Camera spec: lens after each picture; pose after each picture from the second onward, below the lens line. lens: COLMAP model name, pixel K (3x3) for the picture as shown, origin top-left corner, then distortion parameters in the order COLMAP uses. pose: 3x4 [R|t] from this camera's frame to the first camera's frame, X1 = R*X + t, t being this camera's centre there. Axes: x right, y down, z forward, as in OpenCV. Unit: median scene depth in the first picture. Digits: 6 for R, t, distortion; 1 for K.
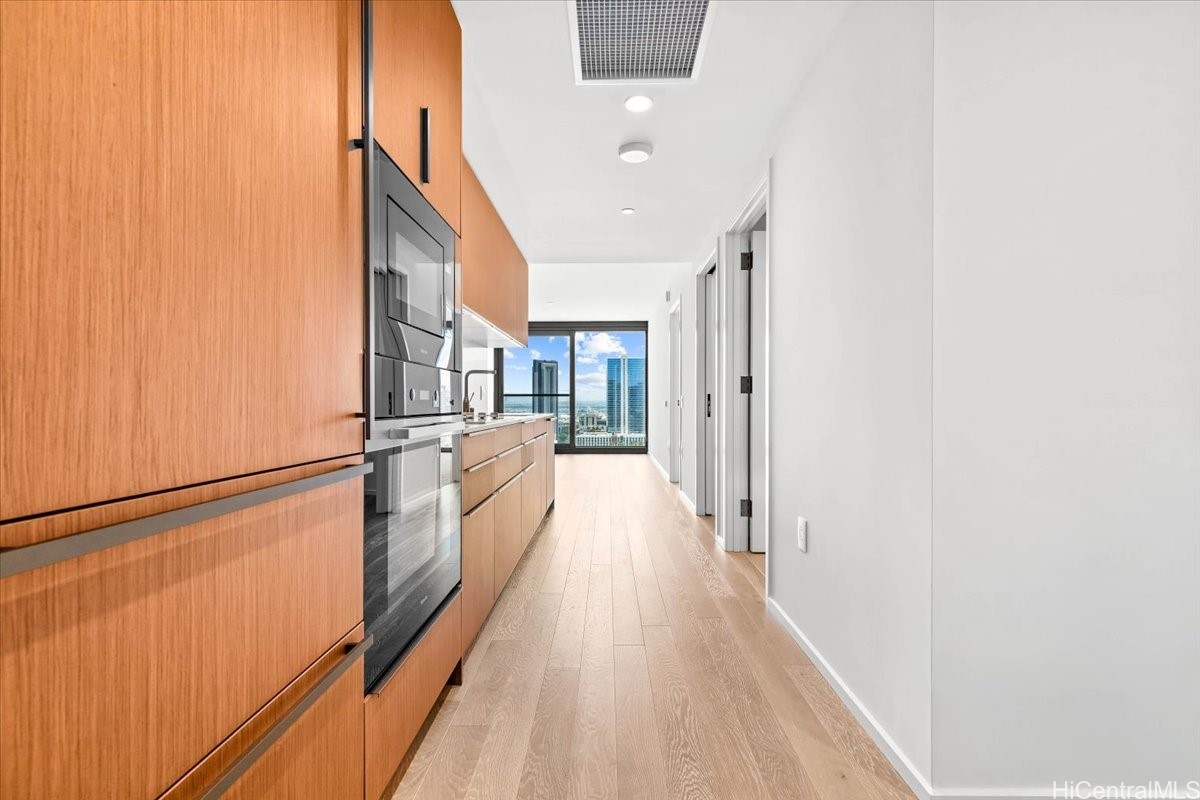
lens RADIAL K [[543.7, 0, 603.4], [0, 543.7, 401.5], [0, 0, 1]] dist [0.003259, -0.001945]
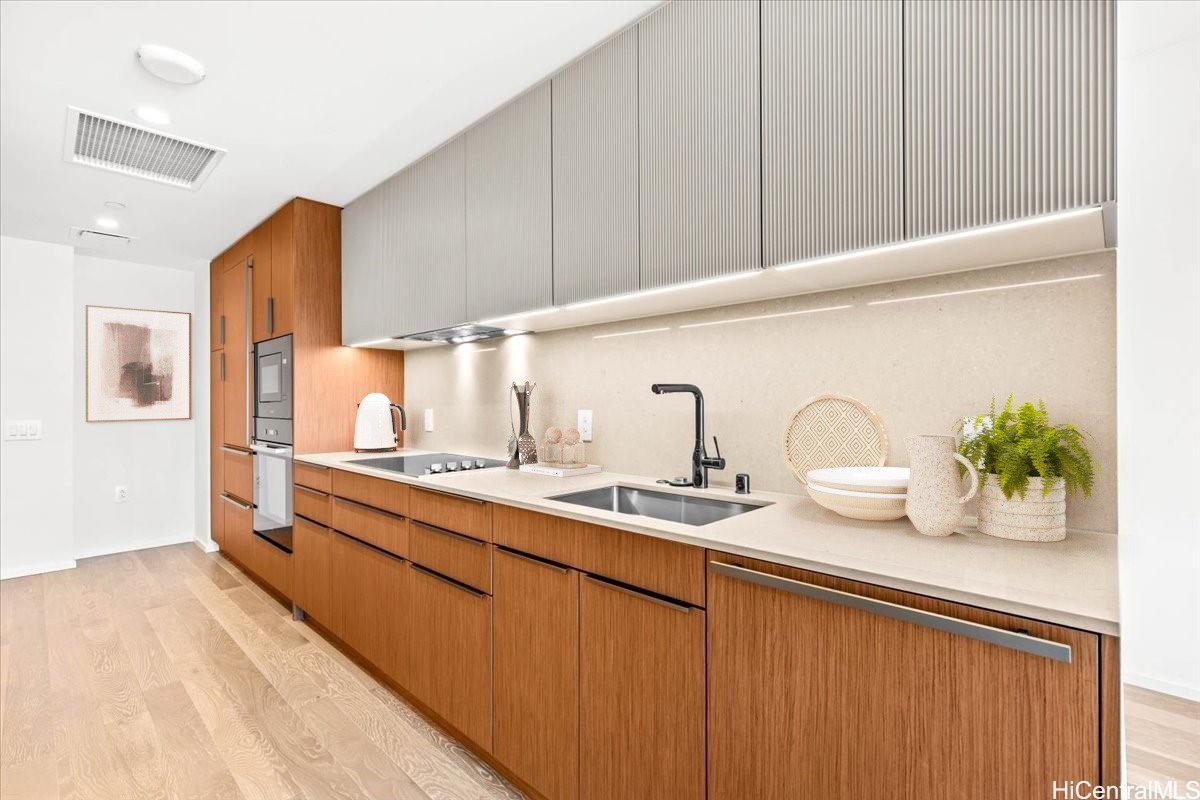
lens RADIAL K [[543.7, 0, 601.9], [0, 543.7, 405.7], [0, 0, 1]] dist [0.003259, -0.001945]
pose [[-0.680998, 0.004509, -0.732271, 0.237840], [0.001756, 0.999988, 0.004524, -0.087342], [0.732283, 0.001795, -0.680998, 2.326864]]
